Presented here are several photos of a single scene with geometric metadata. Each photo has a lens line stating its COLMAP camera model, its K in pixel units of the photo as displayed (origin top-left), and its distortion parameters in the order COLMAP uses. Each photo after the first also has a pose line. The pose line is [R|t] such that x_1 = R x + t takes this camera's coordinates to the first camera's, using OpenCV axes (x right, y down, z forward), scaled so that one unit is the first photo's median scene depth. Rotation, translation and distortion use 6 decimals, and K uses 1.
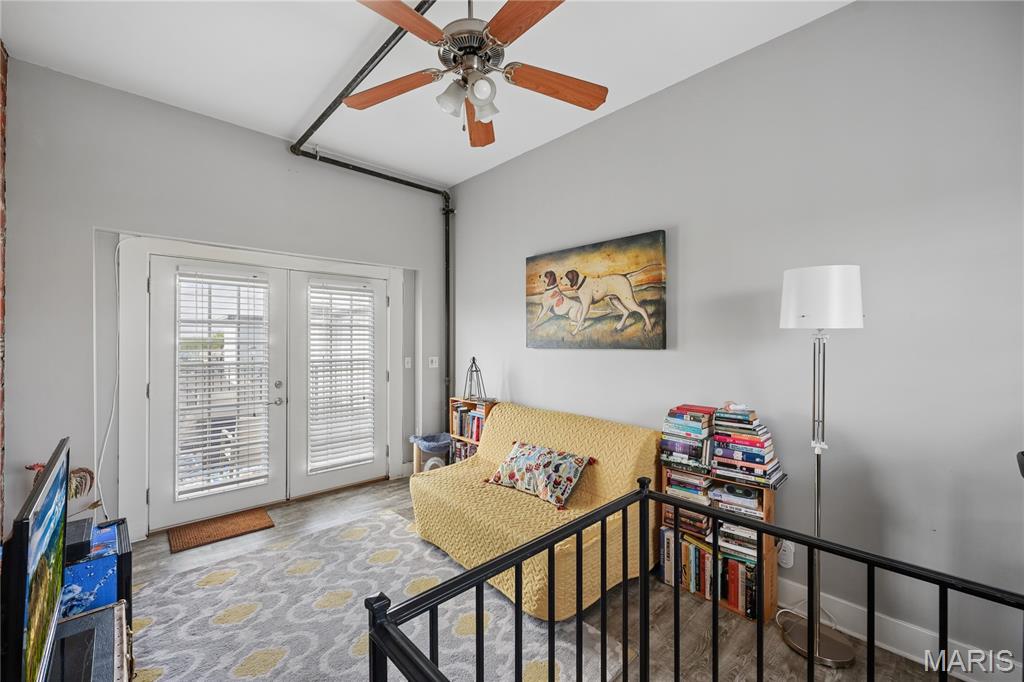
lens RADIAL K [[417.4, 0, 512.0], [0, 417.4, 341.0], [0, 0, 1]] dist [-0.001497, -0.000110]
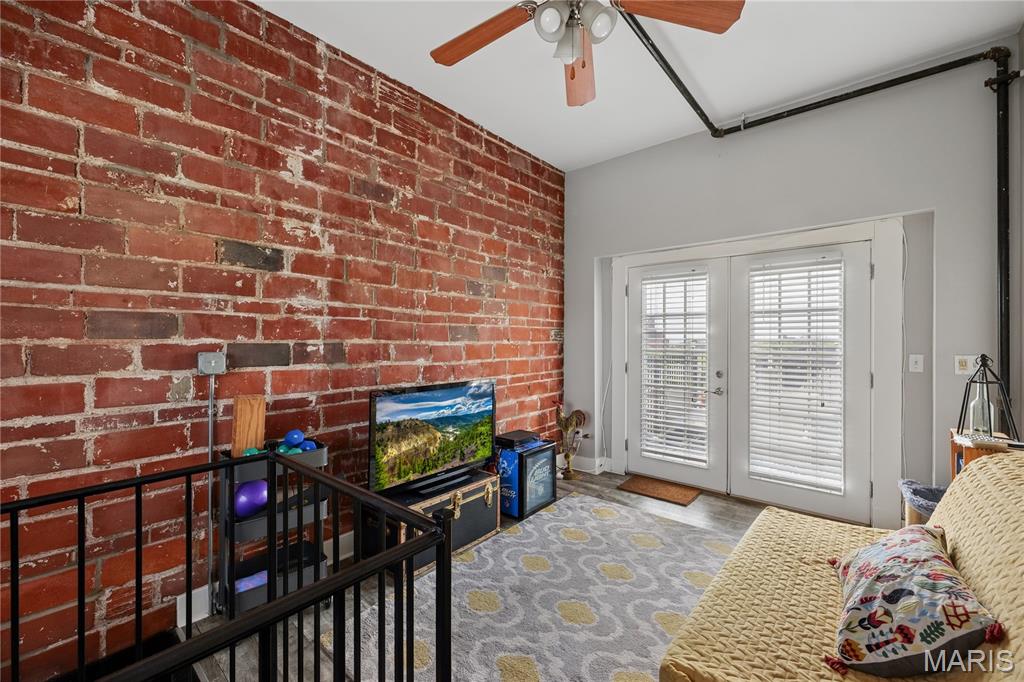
lens RADIAL K [[417.4, 0, 512.0], [0, 417.4, 341.0], [0, 0, 1]] dist [-0.001497, -0.000110]
pose [[0.103078, 0.003660, -0.994667, 0.394857], [-0.004635, 0.999984, 0.003200, 0.024862], [0.994663, 0.004280, 0.103093, 0.420829]]
